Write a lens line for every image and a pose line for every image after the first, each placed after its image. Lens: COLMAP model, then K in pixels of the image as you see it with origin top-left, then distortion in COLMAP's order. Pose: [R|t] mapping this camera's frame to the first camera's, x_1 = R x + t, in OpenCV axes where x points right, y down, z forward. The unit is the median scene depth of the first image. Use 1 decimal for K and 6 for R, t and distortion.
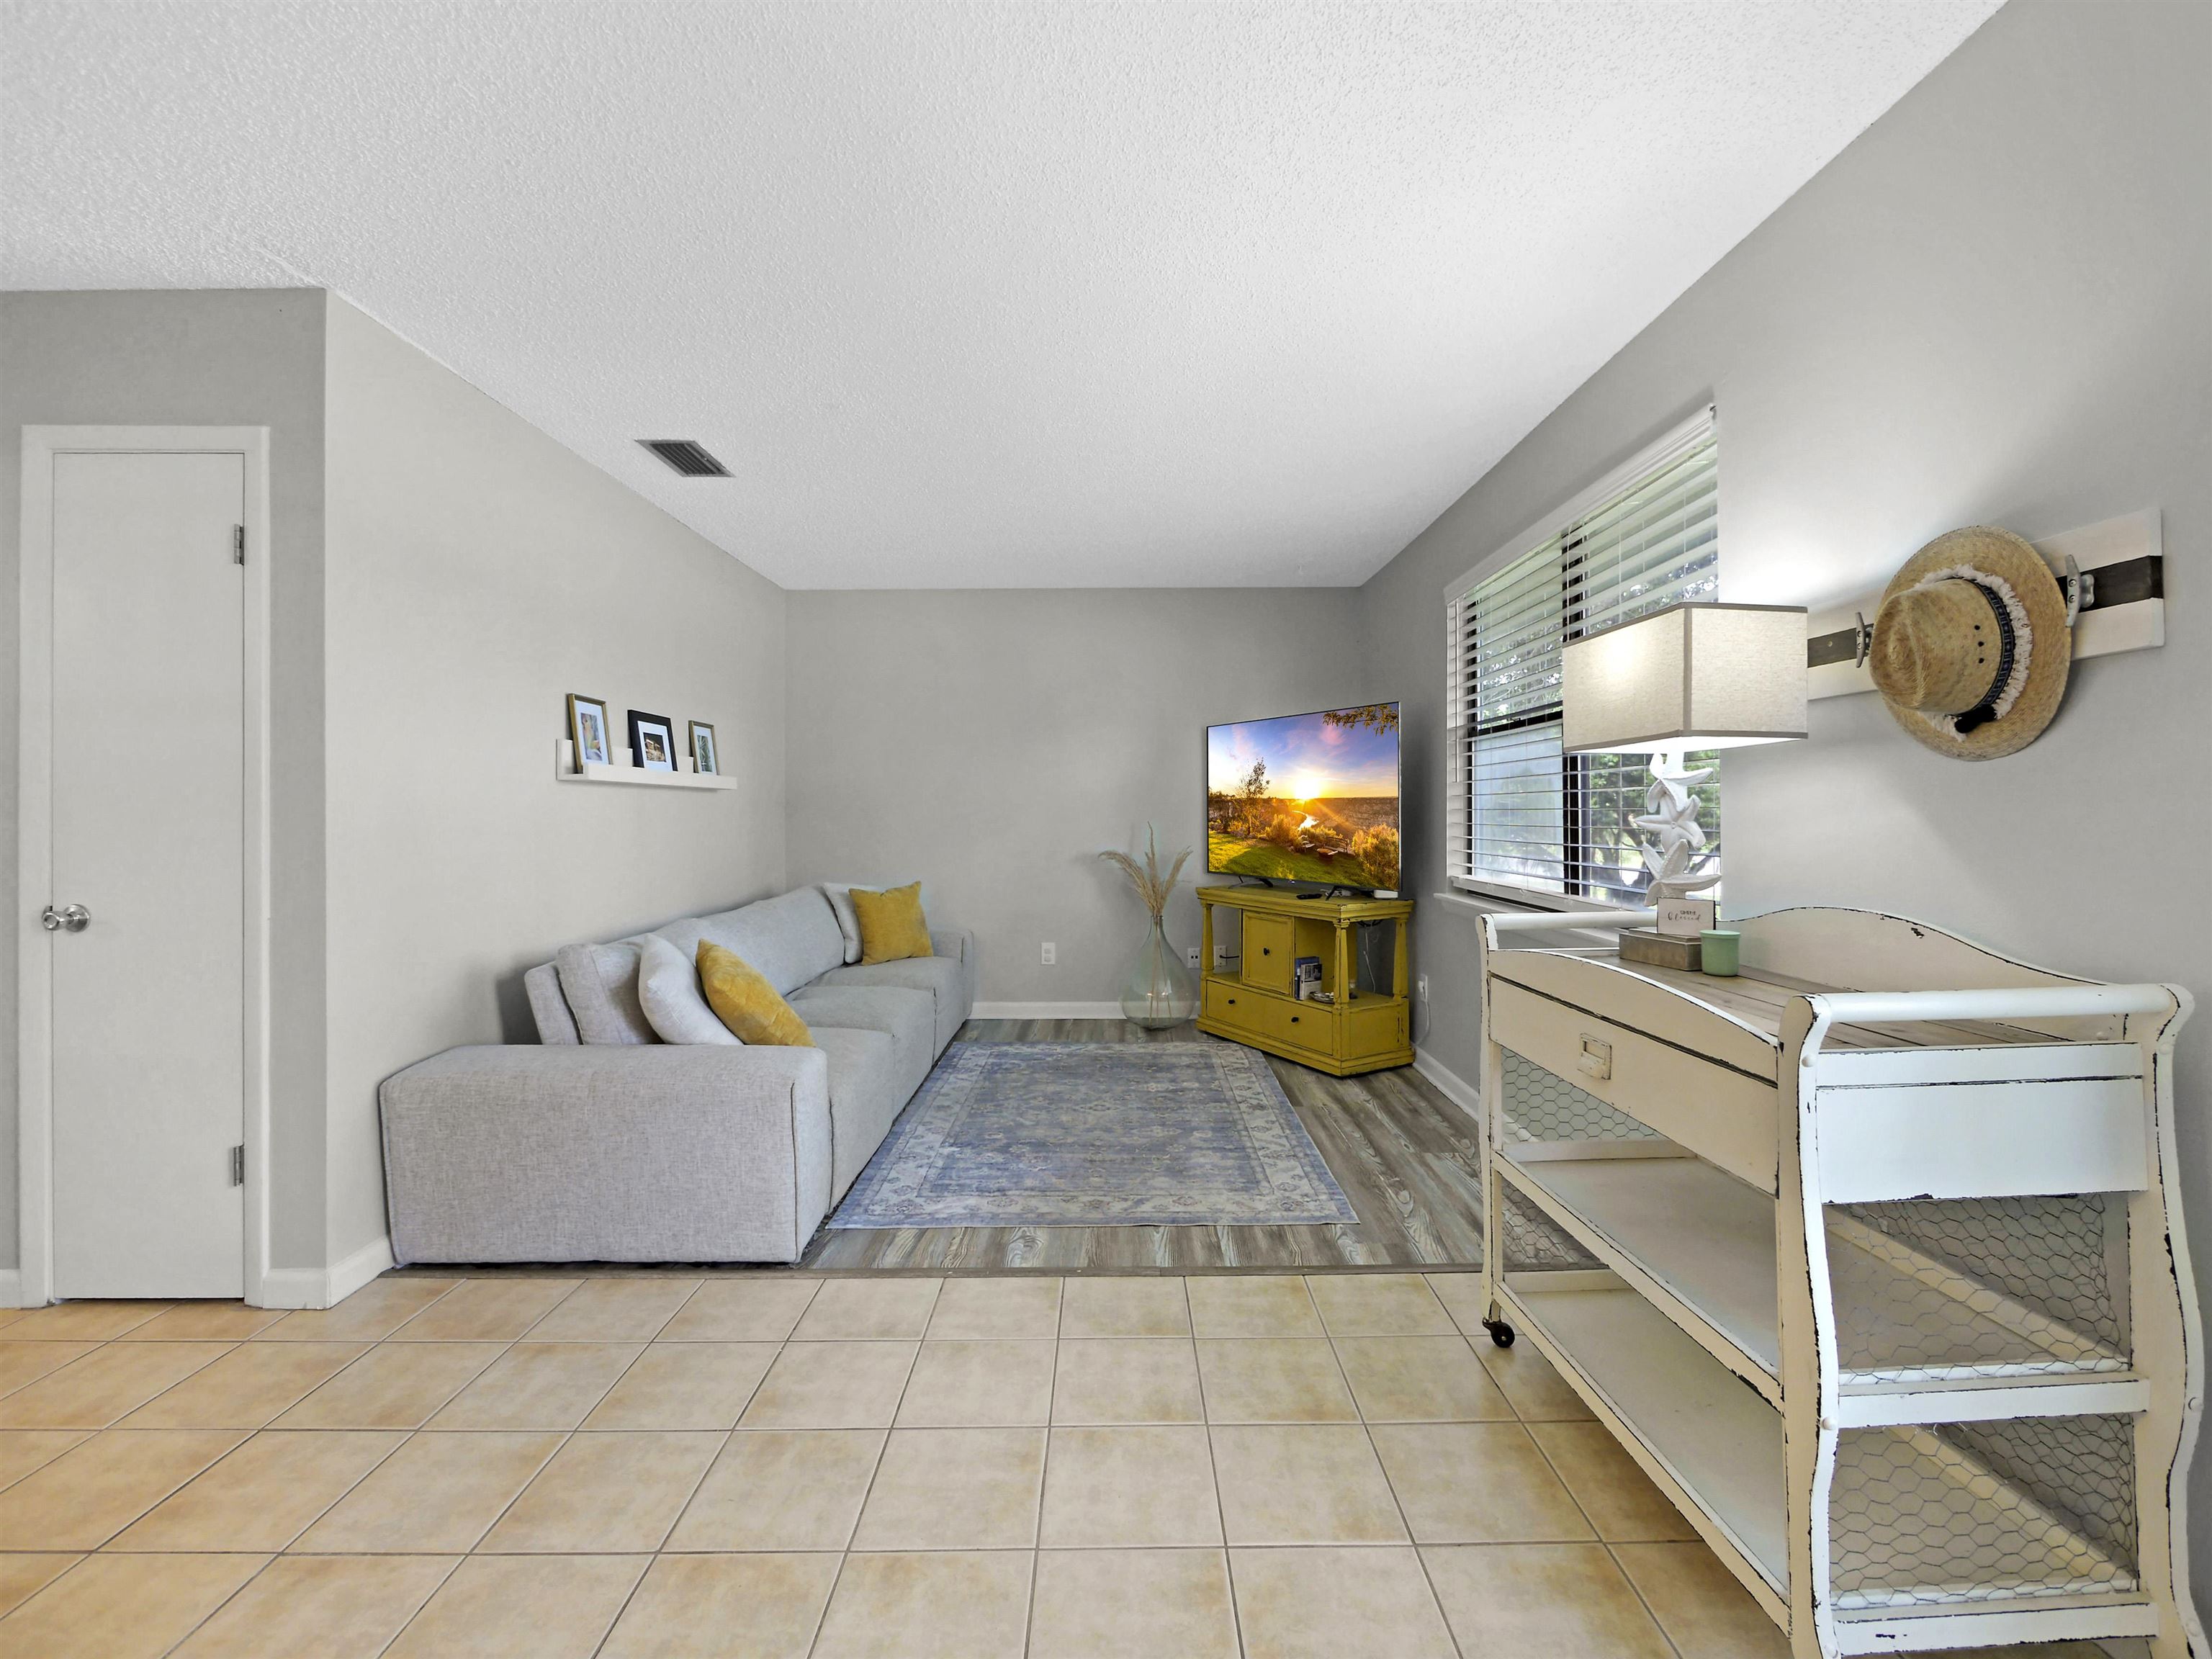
lens RADIAL K [[934.4, 0, 1106.4], [0, 934.4, 821.7], [0, 0, 1]] dist [-0.004246, -0.001301]
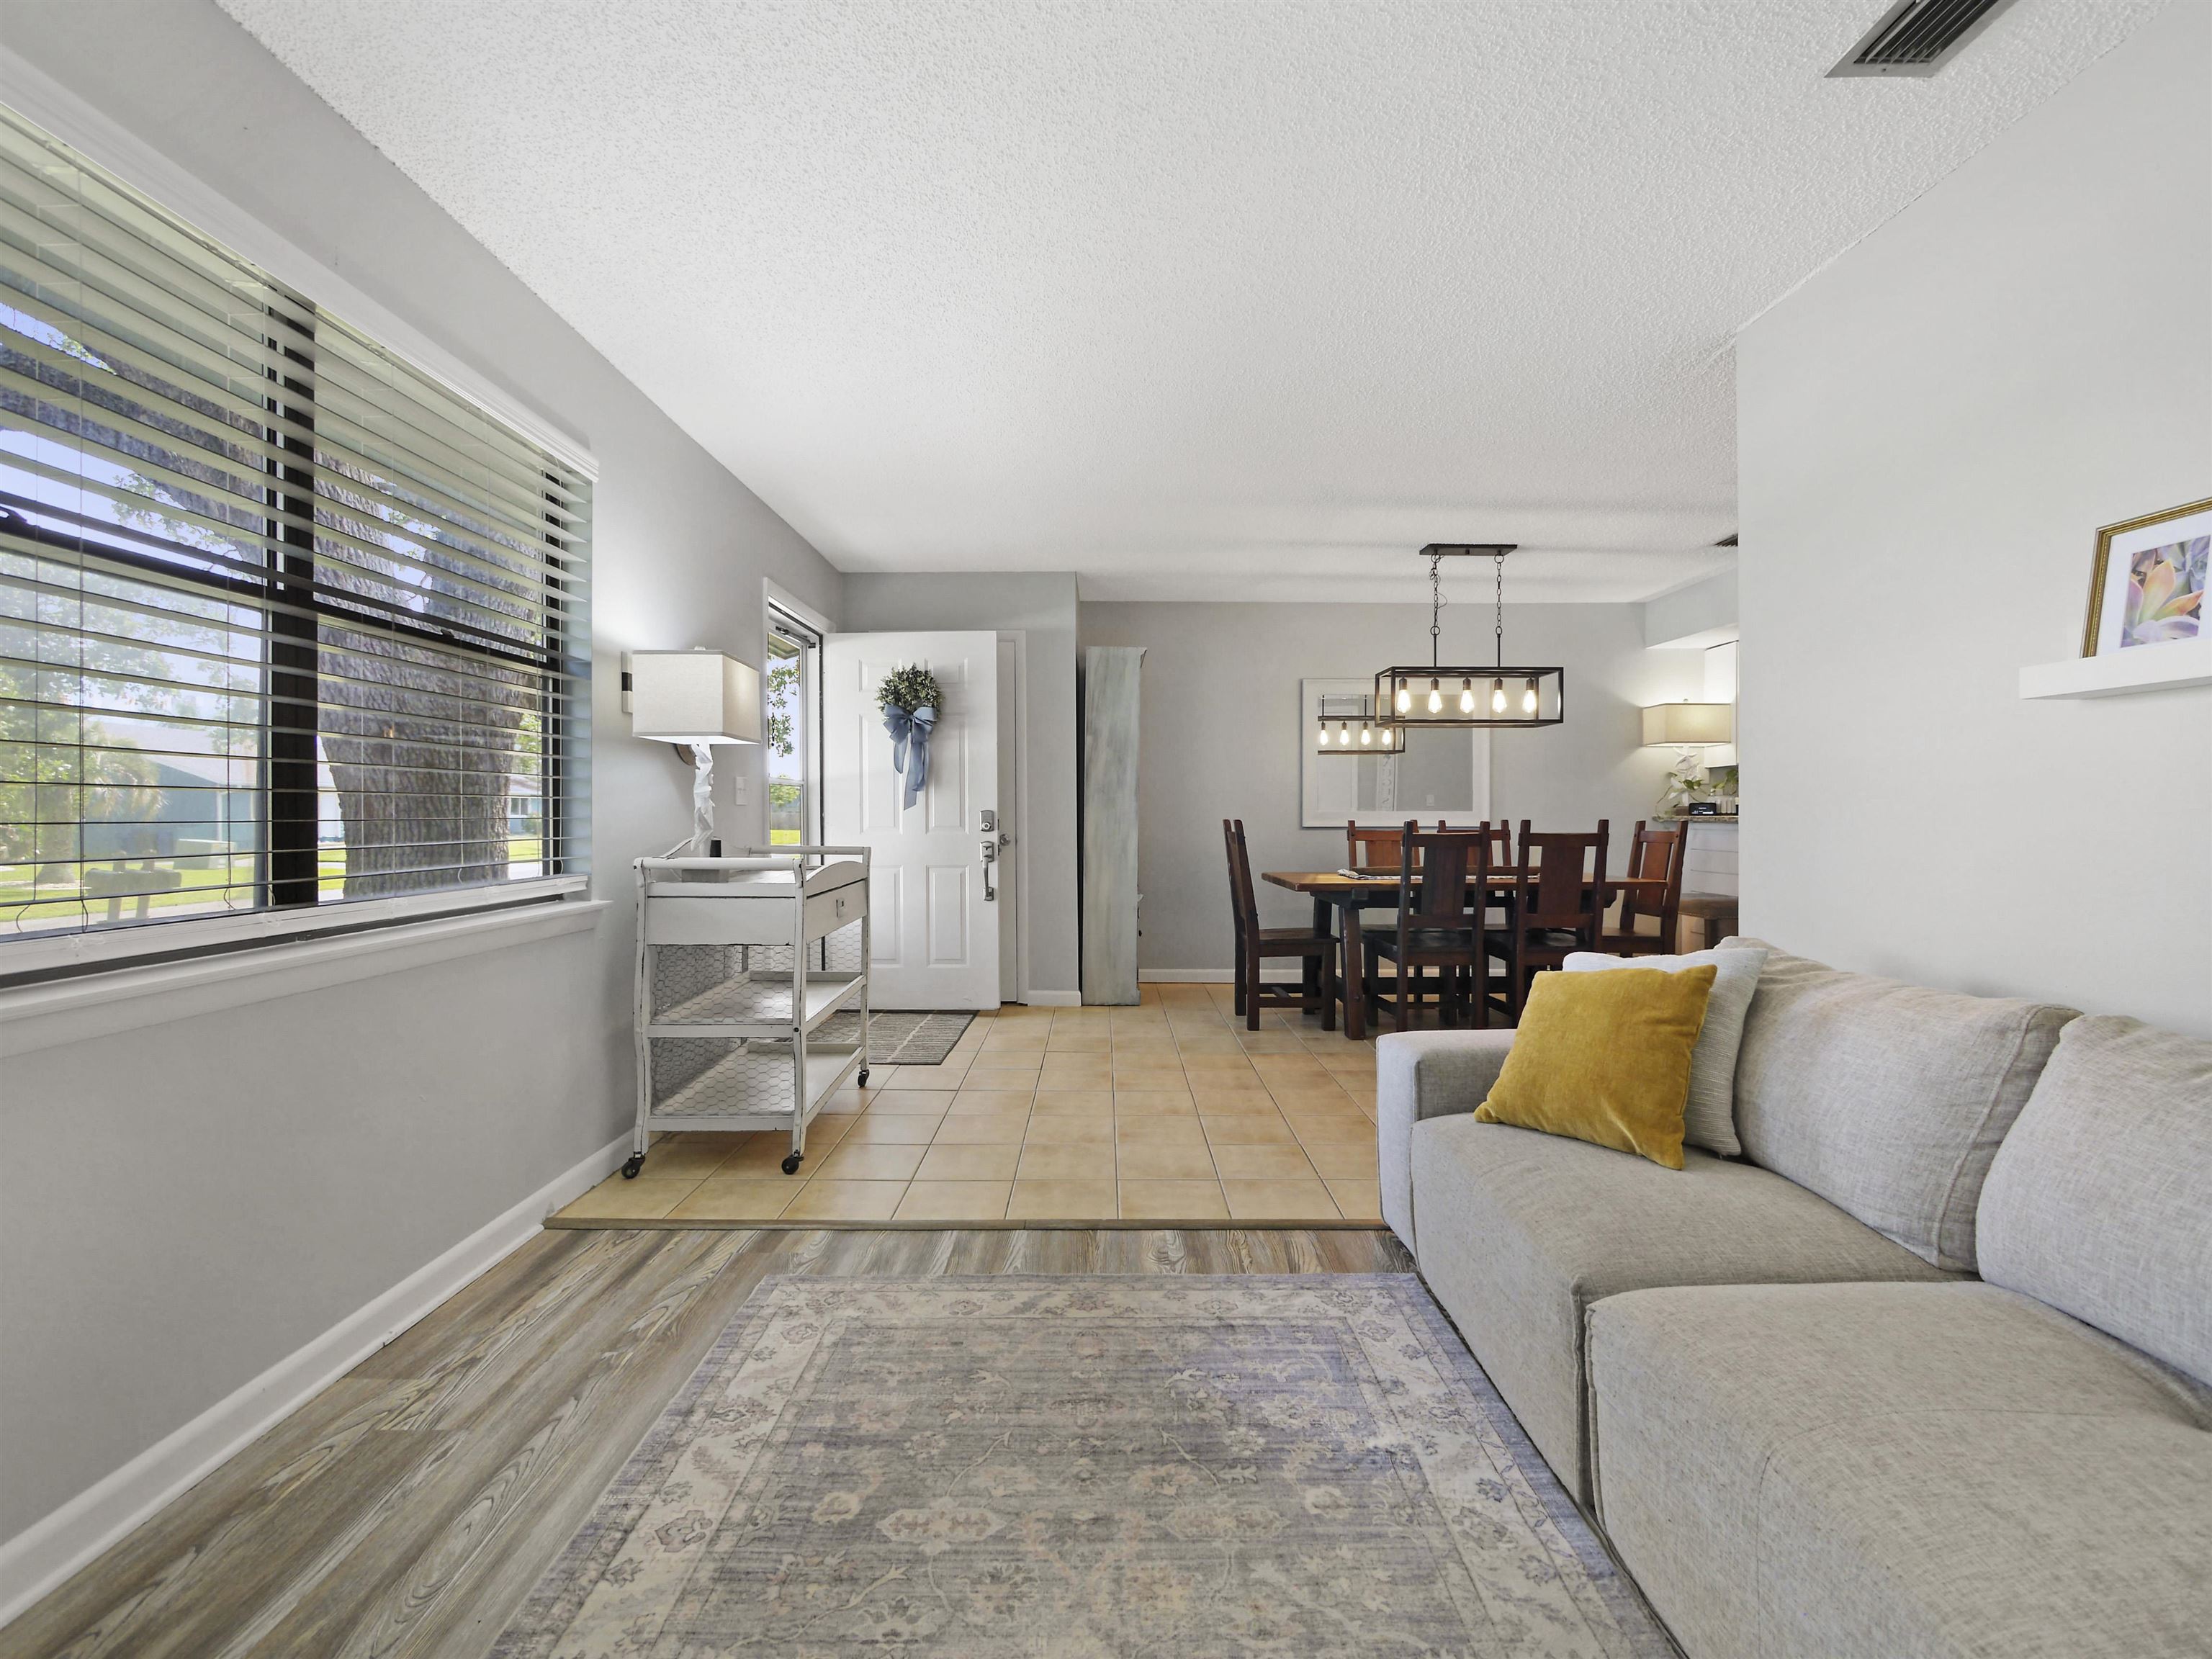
lens RADIAL K [[934.4, 0, 1111.2], [0, 934.4, 820.4], [0, 0, 1]] dist [-0.004246, -0.001301]
pose [[-0.999890, 0.003999, -0.014267, -0.019902], [0.003739, 0.999827, 0.018211, 0.015185], [0.014337, 0.018156, -0.999732, 1.686970]]
